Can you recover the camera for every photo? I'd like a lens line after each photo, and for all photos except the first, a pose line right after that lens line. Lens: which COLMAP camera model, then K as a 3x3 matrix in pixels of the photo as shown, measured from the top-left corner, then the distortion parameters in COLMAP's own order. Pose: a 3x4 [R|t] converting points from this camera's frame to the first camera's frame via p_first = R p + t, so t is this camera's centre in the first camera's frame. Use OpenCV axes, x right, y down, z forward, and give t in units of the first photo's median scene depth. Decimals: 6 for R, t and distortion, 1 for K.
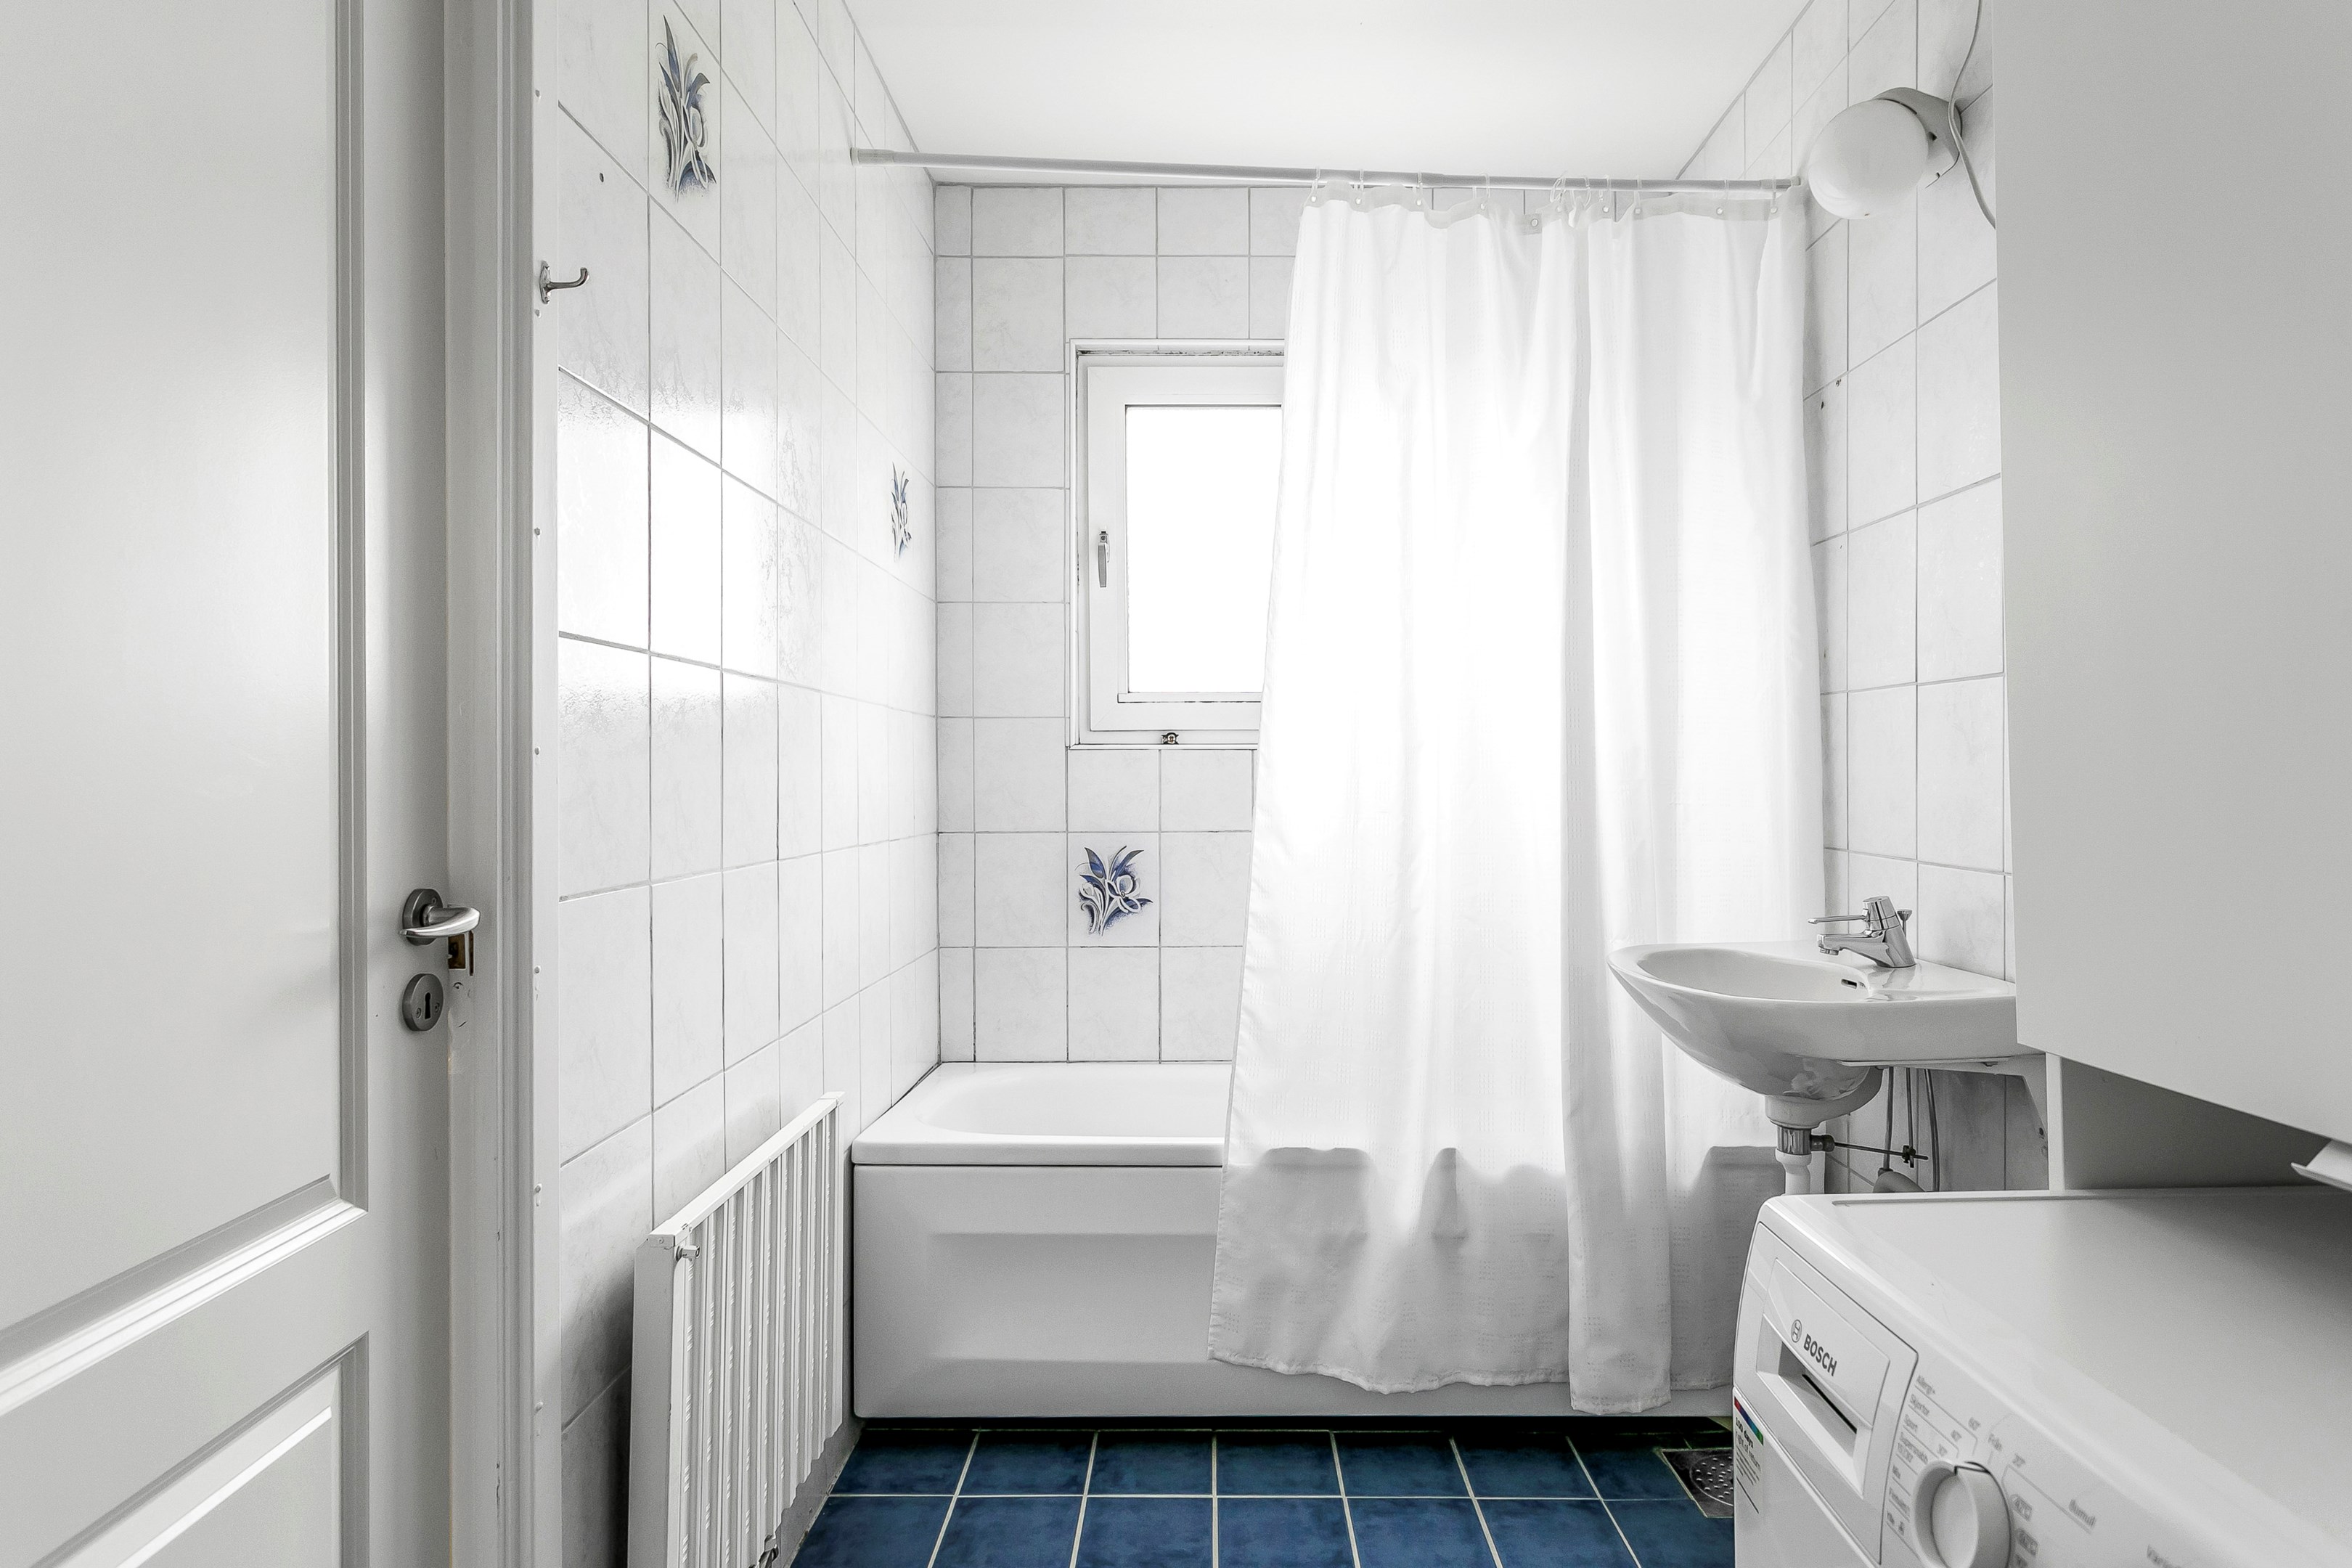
lens RADIAL K [[1327.7, 0, 1176.0], [0, 1327.7, 784.0], [0, 0, 1]] dist [-0.000640, -0.000103]
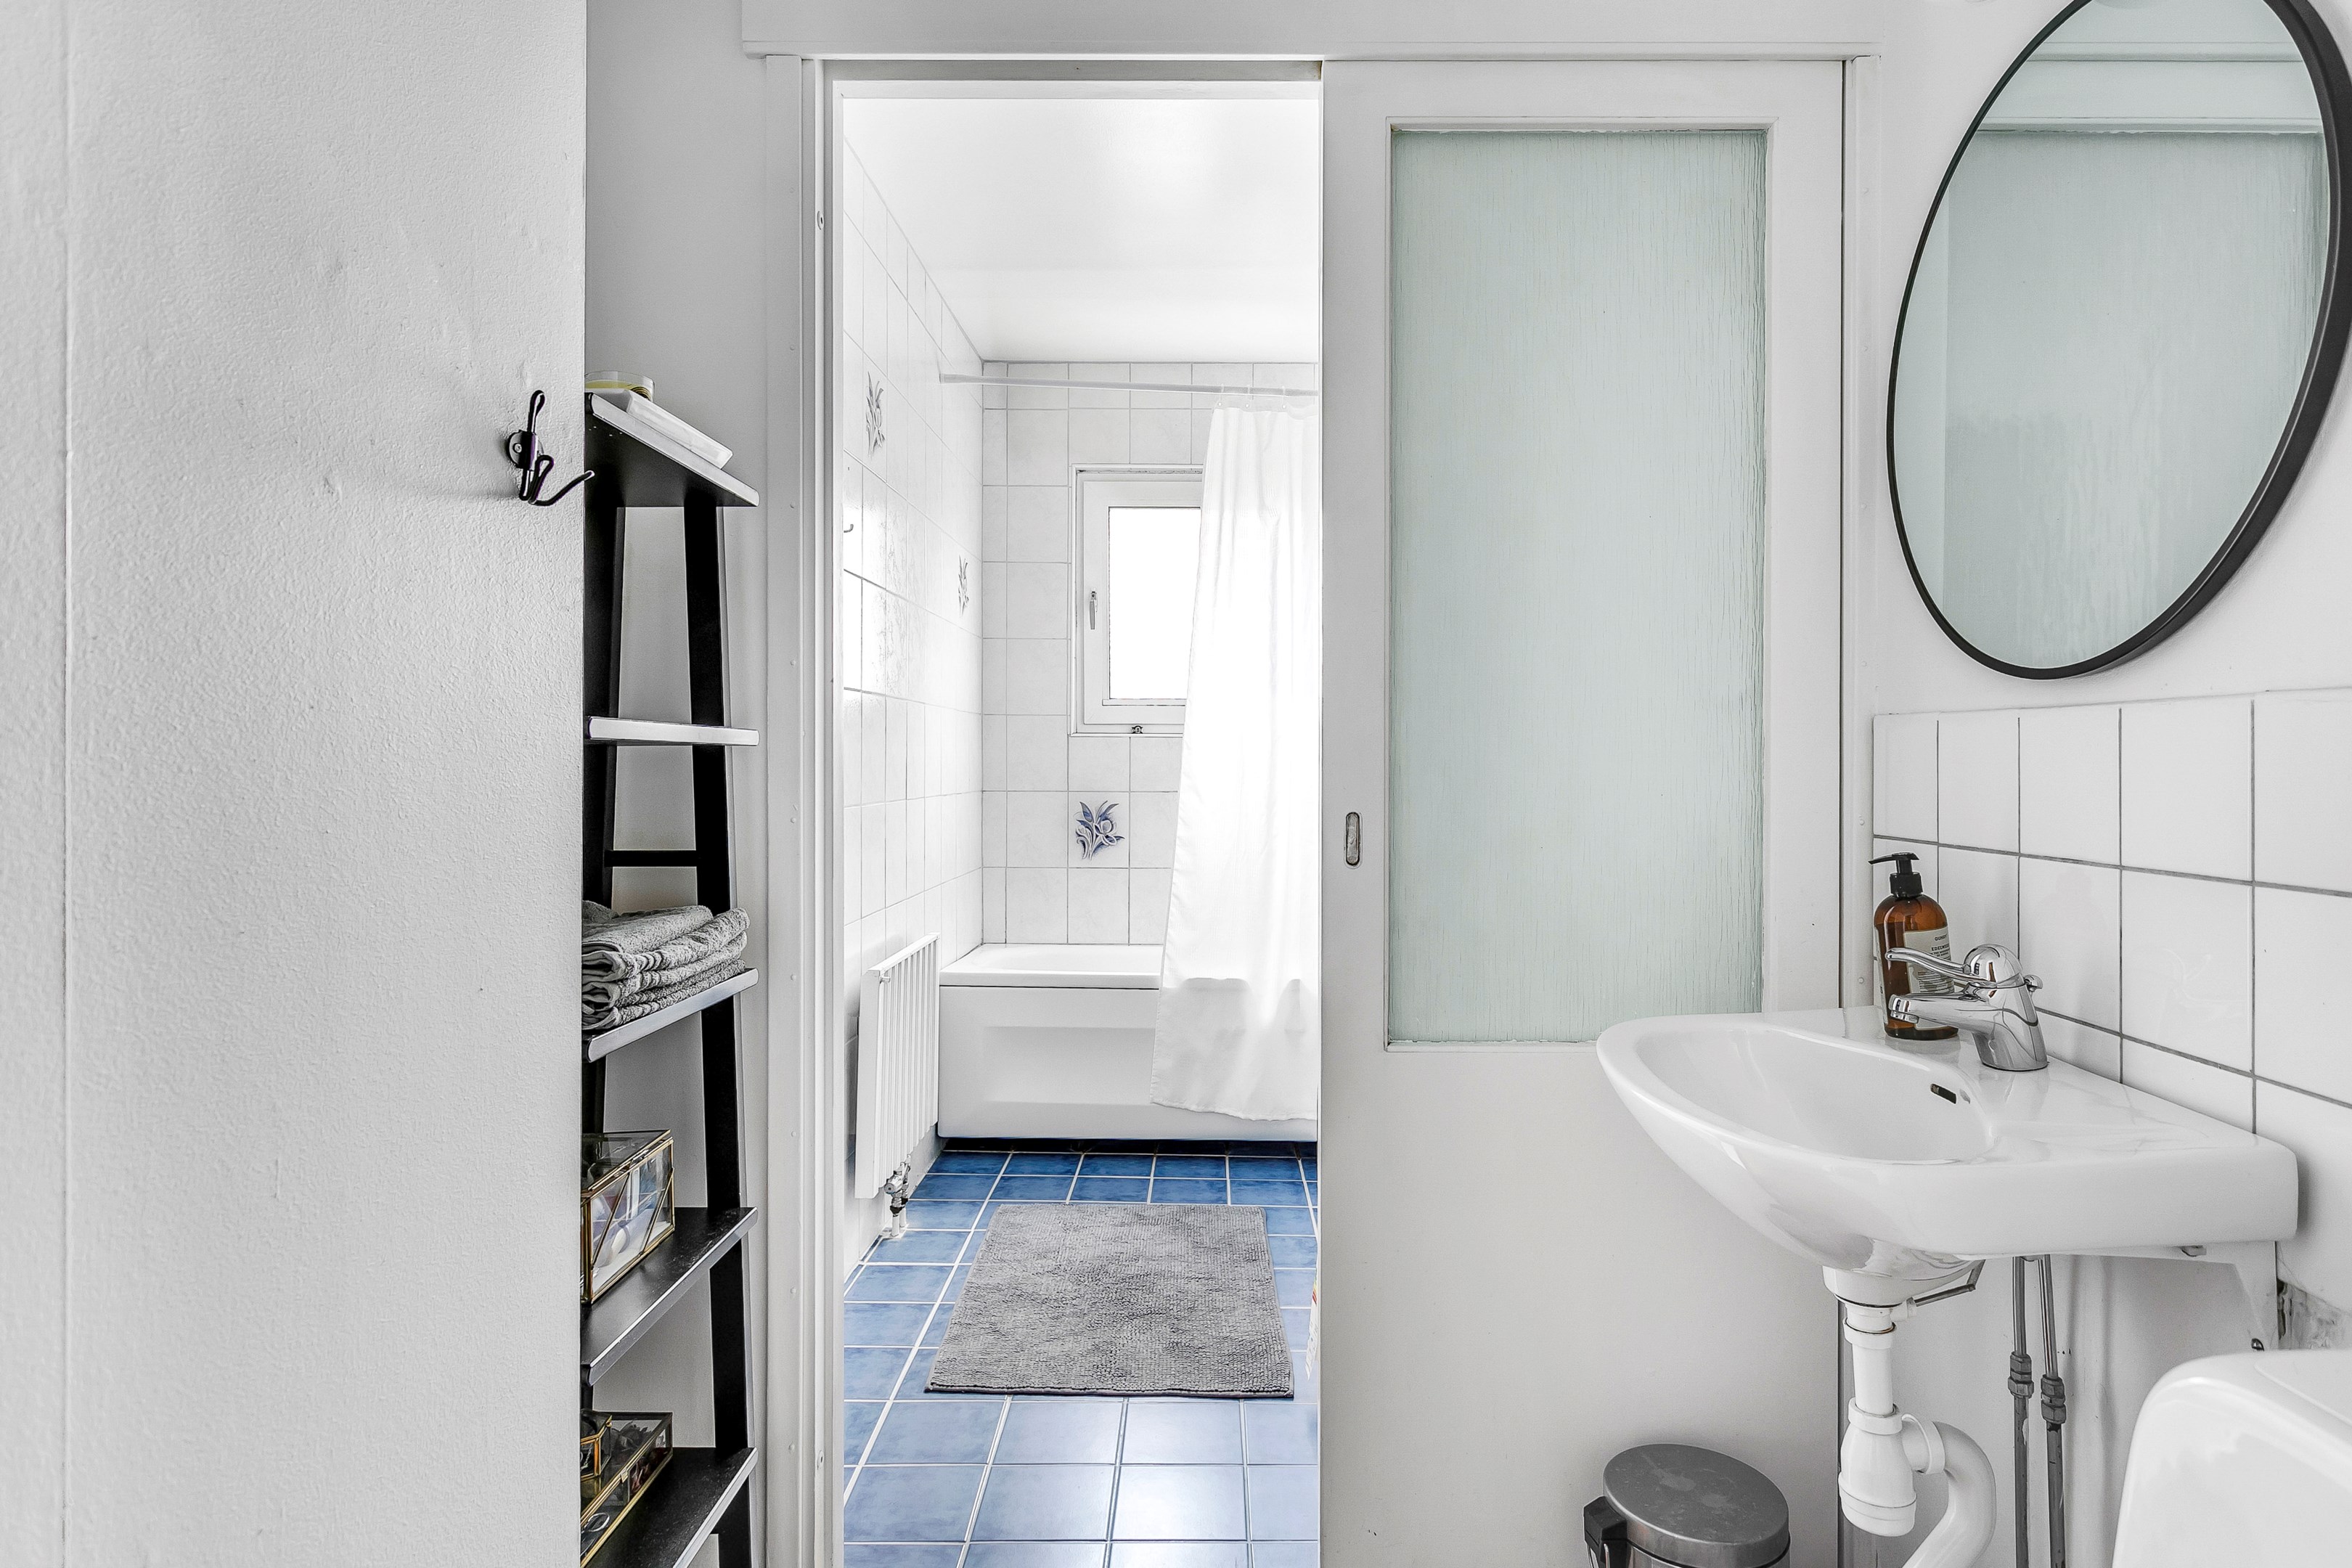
lens RADIAL K [[1523.1, 0, 1176.0], [0, 1523.1, 784.0], [0, 0, 1]] dist [-0.001722, 0.005249]
pose [[0.999902, 0.007039, -0.012122, 0.065485], [-0.006897, 0.999908, 0.011682, 0.007111], [0.012203, -0.011597, 0.999858, -0.775471]]
